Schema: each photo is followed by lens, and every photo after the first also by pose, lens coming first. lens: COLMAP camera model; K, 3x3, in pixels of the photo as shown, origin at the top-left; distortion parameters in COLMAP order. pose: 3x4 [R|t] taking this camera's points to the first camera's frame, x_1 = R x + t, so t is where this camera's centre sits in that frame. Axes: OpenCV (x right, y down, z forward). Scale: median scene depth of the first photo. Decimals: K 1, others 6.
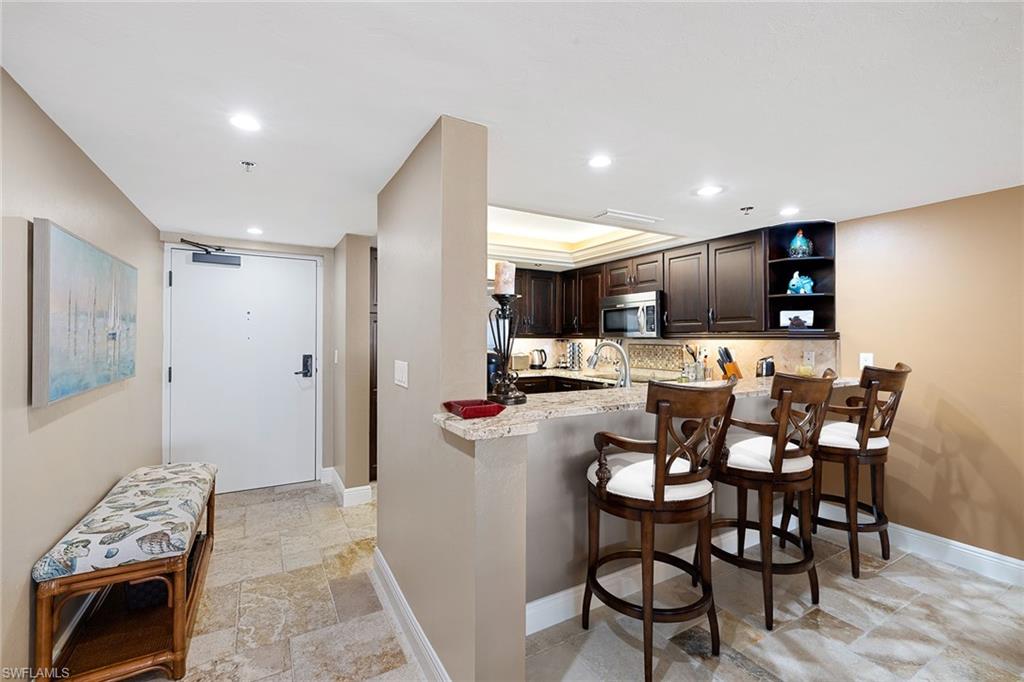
lens RADIAL K [[436.7, 0, 510.6], [0, 436.7, 337.6], [0, 0, 1]] dist [0.000981, 0.000522]
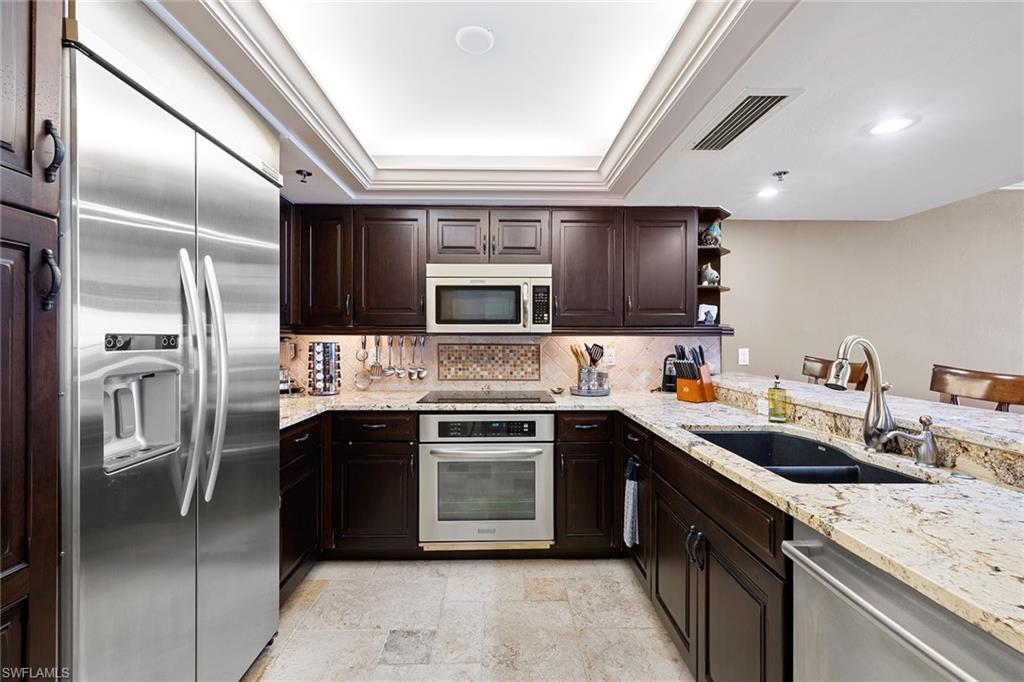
lens RADIAL K [[436.7, 0, 504.6], [0, 436.7, 340.1], [0, 0, 1]] dist [0.000981, 0.000522]
pose [[0.485590, -0.001819, 0.874185, -0.276216], [-0.000884, 0.999996, 0.002572, 0.008400], [-0.874186, -0.002021, 0.485587, 0.687047]]
